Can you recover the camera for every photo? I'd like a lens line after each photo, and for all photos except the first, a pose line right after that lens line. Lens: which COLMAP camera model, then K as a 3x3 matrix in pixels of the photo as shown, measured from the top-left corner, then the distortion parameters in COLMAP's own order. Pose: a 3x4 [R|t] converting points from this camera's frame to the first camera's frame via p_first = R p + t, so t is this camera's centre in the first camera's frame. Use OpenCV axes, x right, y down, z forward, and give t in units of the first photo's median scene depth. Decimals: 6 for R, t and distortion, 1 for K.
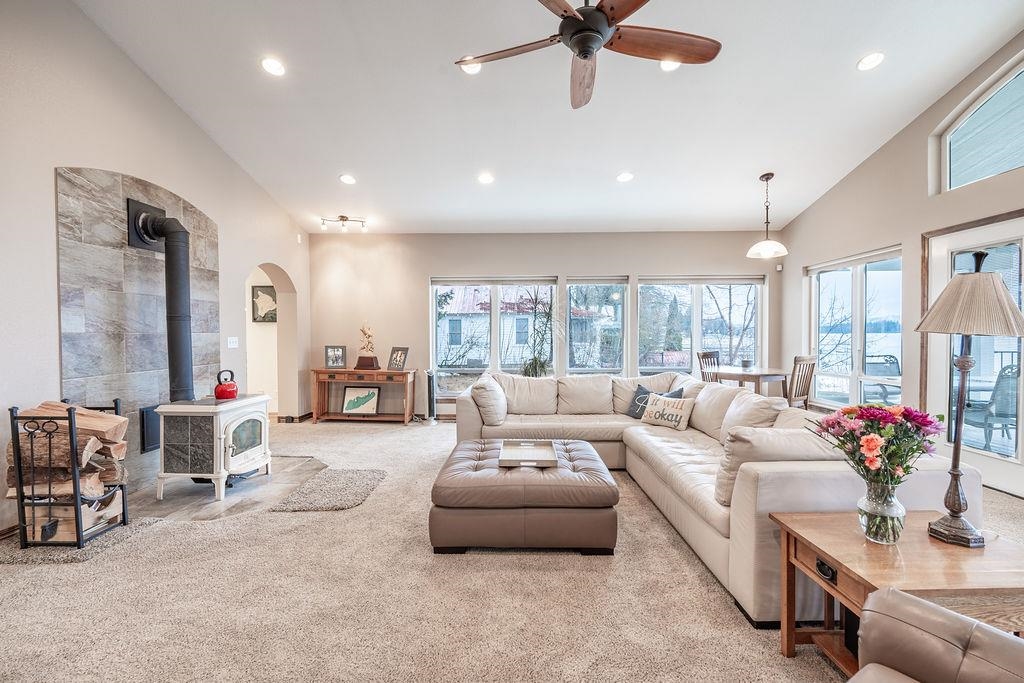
lens RADIAL K [[449.4, 0, 515.3], [0, 449.4, 340.3], [0, 0, 1]] dist [-0.004700, 0.001457]
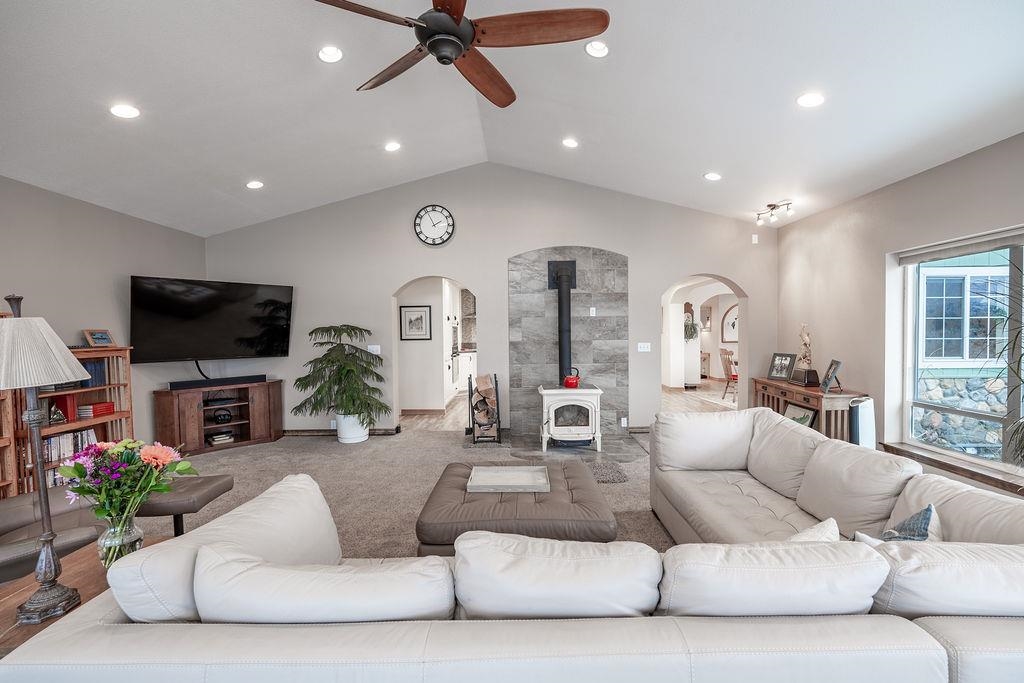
lens RADIAL K [[449.4, 0, 517.6], [0, 449.4, 344.3], [0, 0, 1]] dist [-0.004700, 0.001457]
pose [[0.001999, 0.027115, -0.999630, 0.801234], [-0.004061, 0.999624, 0.027107, -0.046997], [0.999990, 0.004005, 0.002109, 0.841608]]
